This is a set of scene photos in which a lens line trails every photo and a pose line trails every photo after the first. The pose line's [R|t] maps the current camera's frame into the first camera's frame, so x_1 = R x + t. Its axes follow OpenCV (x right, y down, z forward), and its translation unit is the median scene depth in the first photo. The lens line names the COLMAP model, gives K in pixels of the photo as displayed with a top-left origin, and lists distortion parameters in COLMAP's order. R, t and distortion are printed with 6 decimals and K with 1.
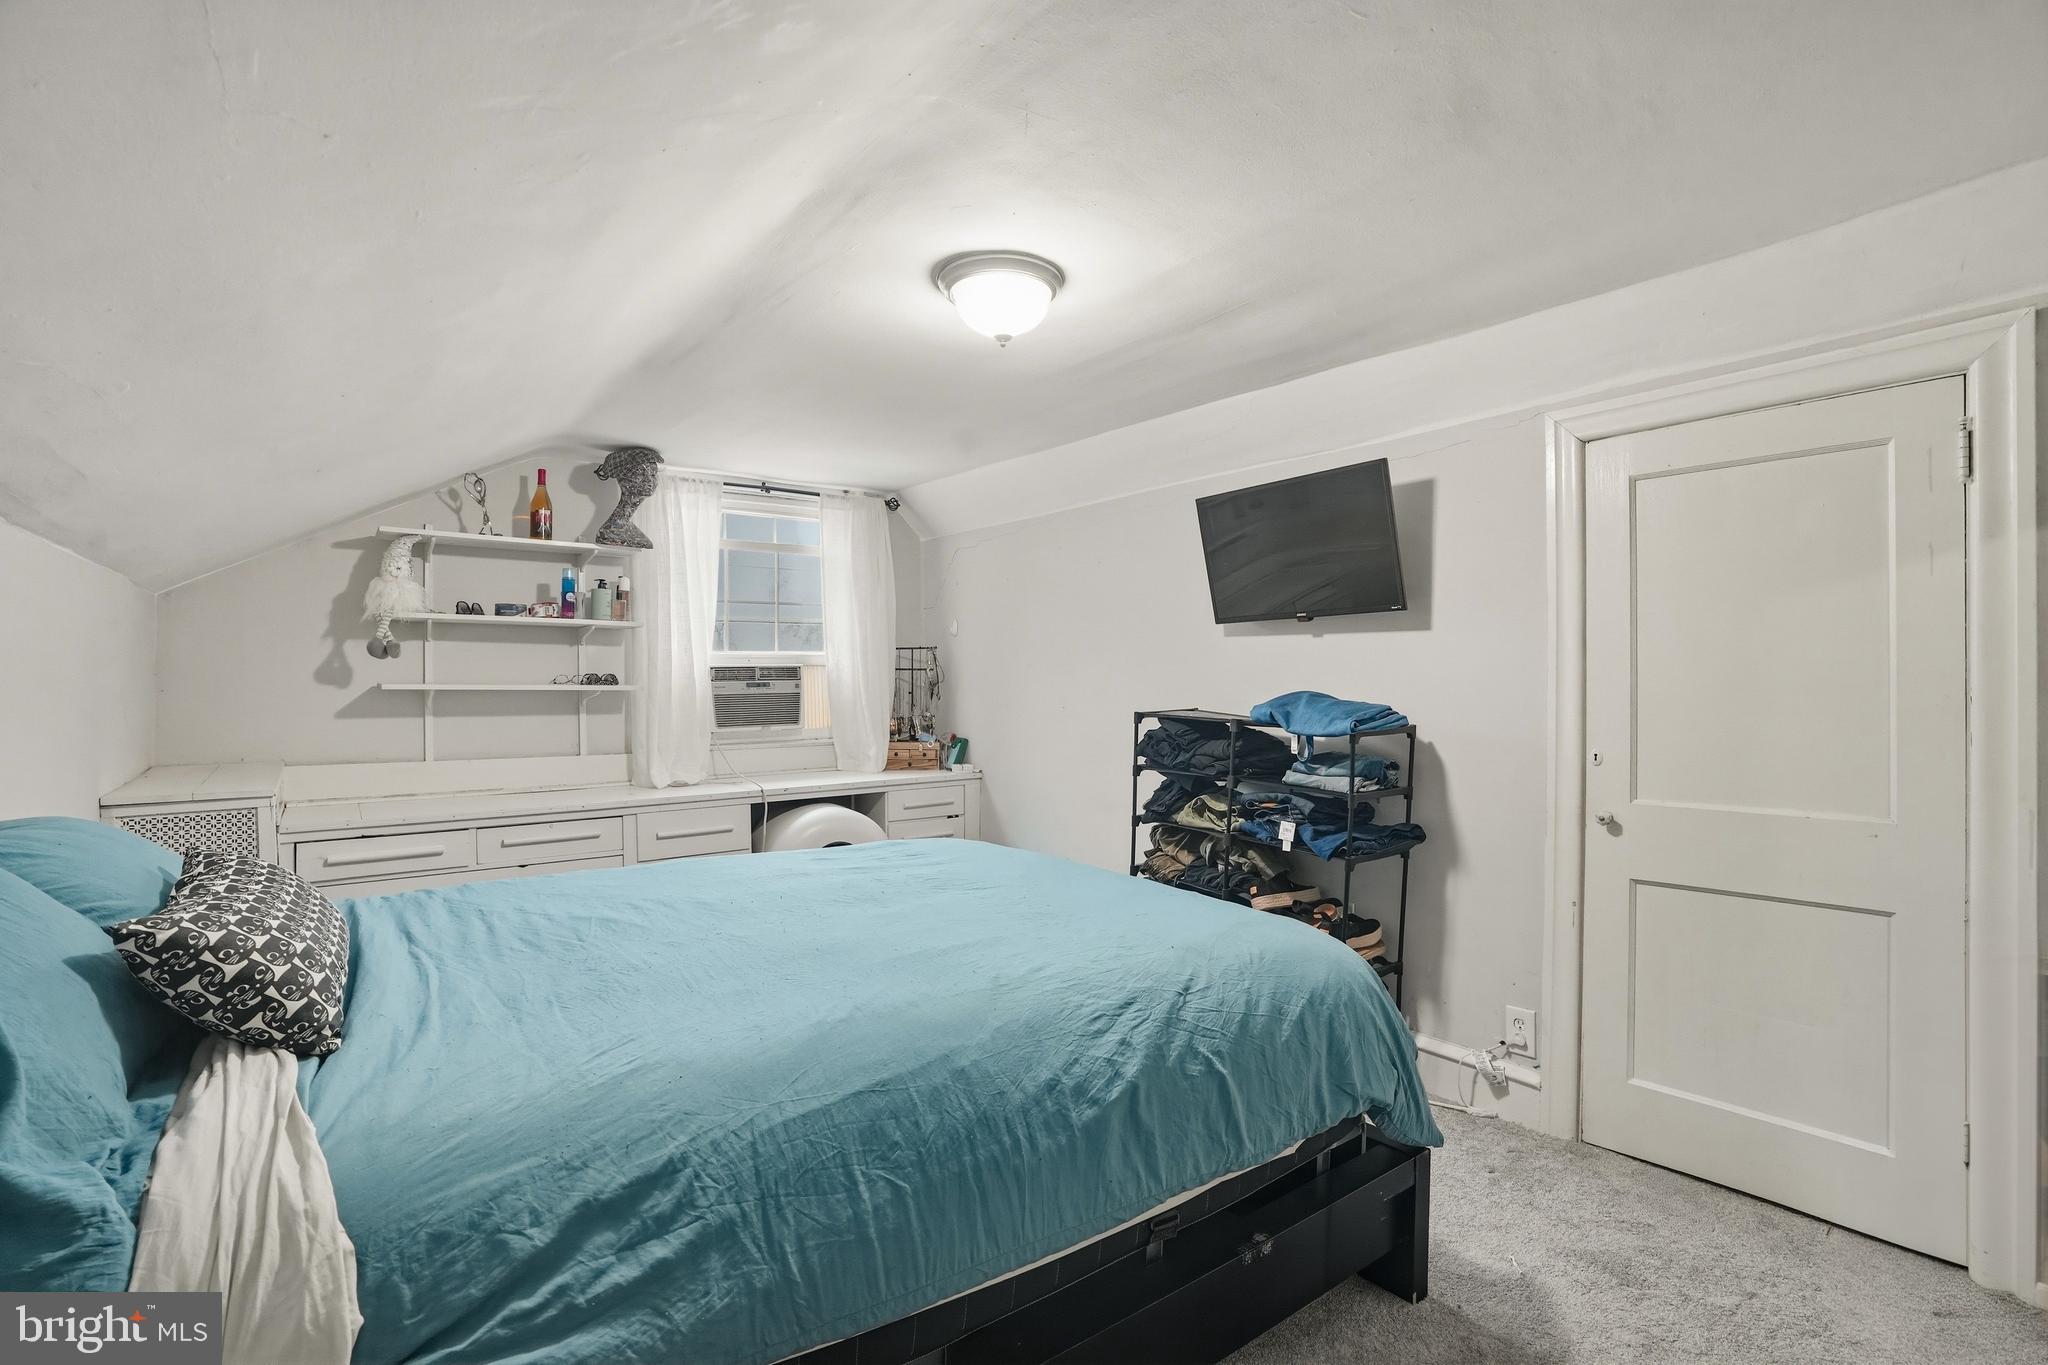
lens RADIAL K [[975.7, 0, 1024.0], [0, 975.7, 682.5], [0, 0, 1]] dist [-0.054890, 0.000111]
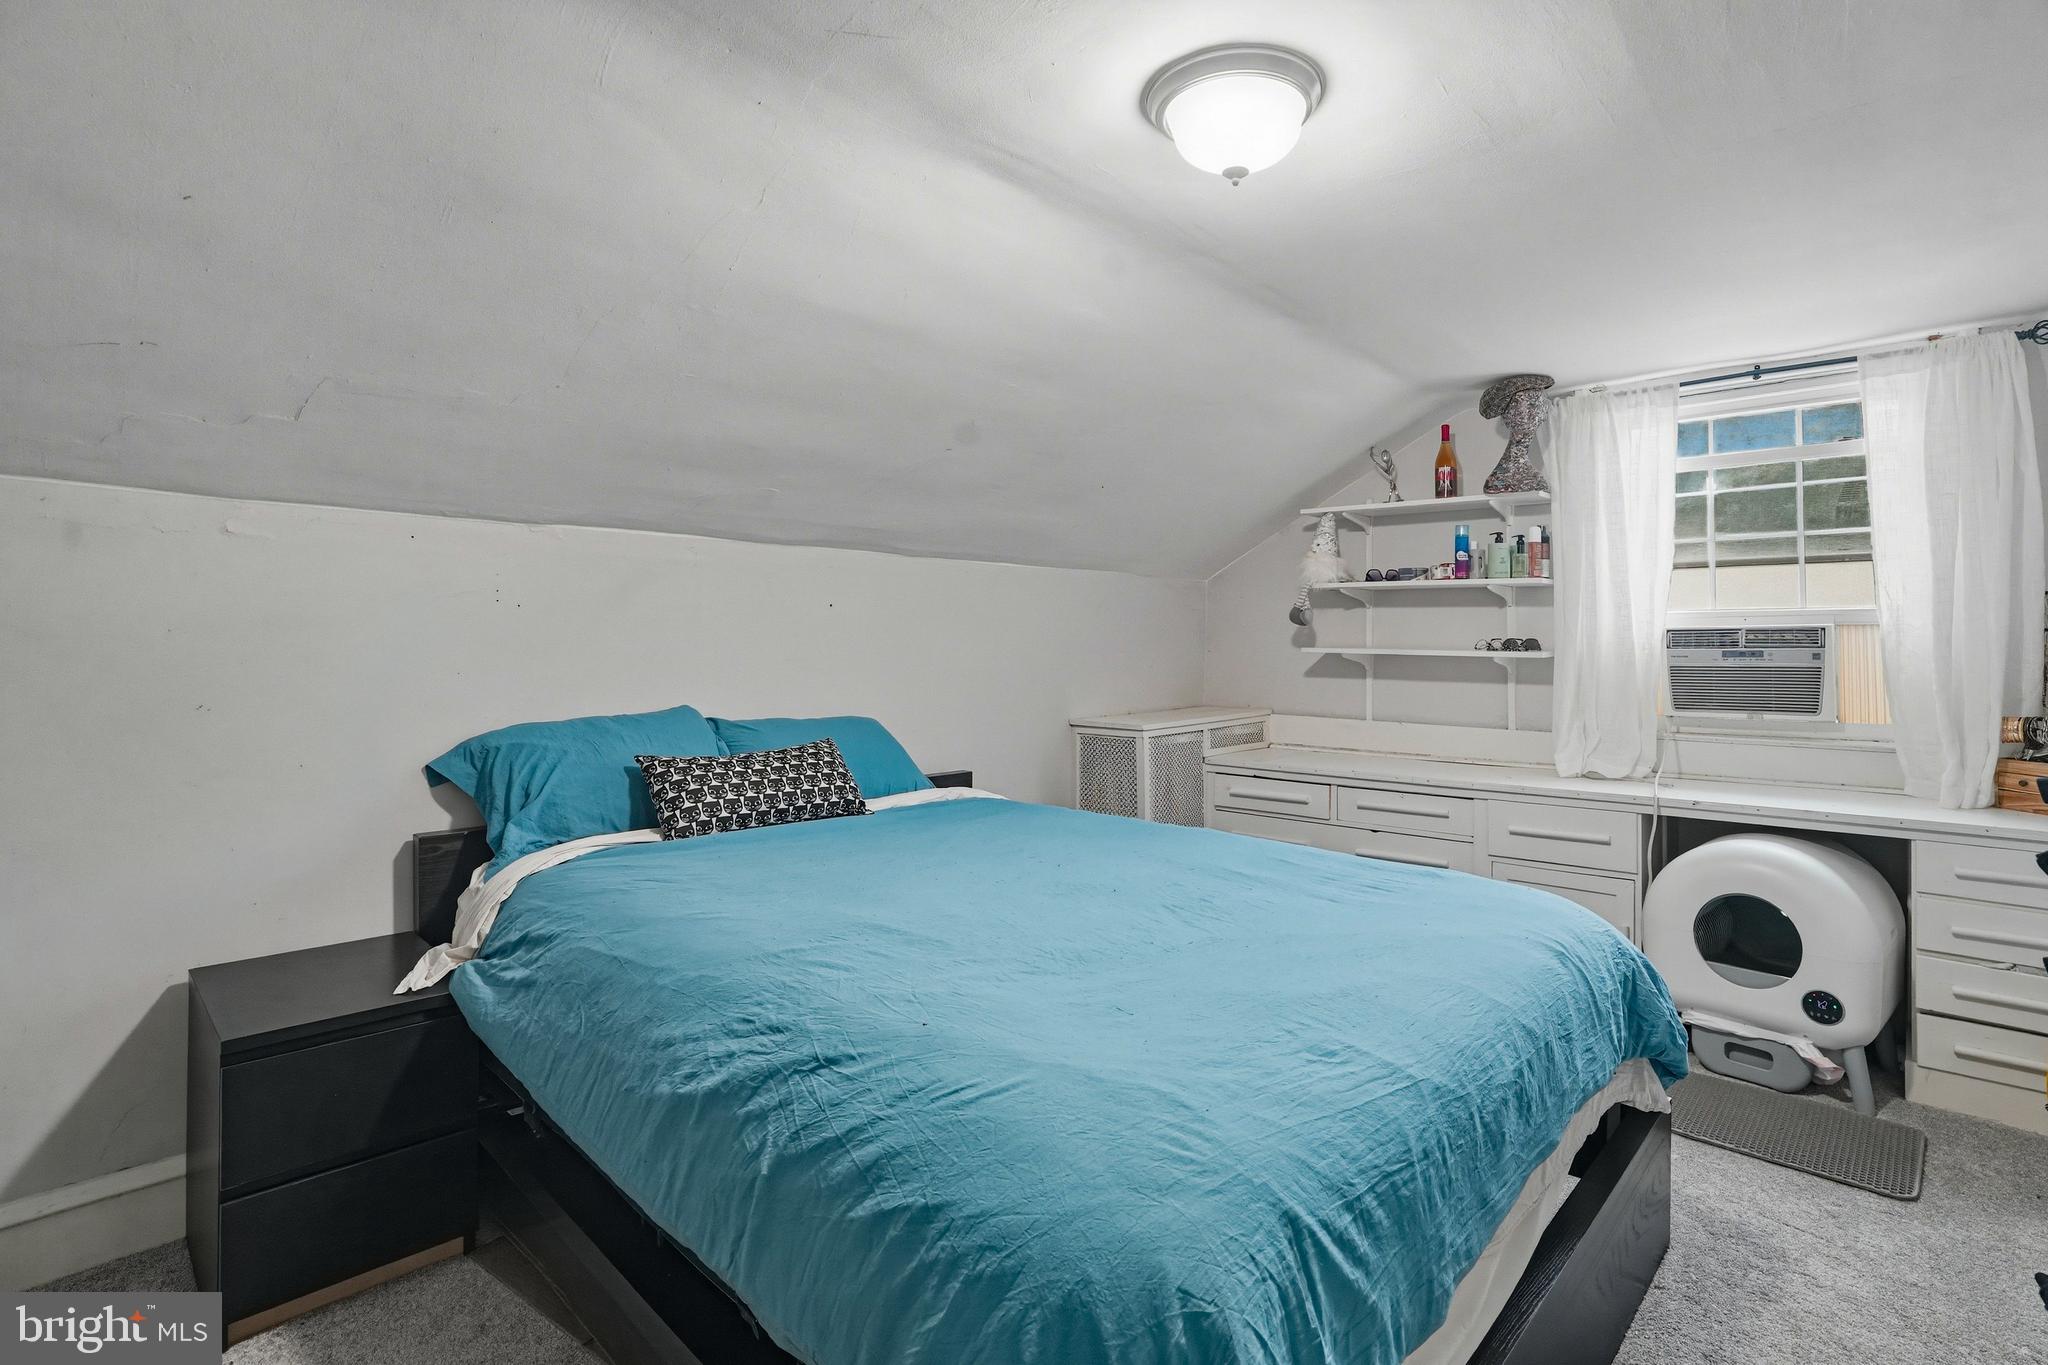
lens RADIAL K [[992.8, 0, 1021.6], [0, 992.8, 625.9], [0, 0, 1]] dist [-0.041833, 0.000281]
pose [[0.137758, -0.012647, -0.990385, 0.405507], [-0.009155, 0.999859, -0.014042, -0.003906], [0.990424, 0.011001, 0.137623, 0.446722]]
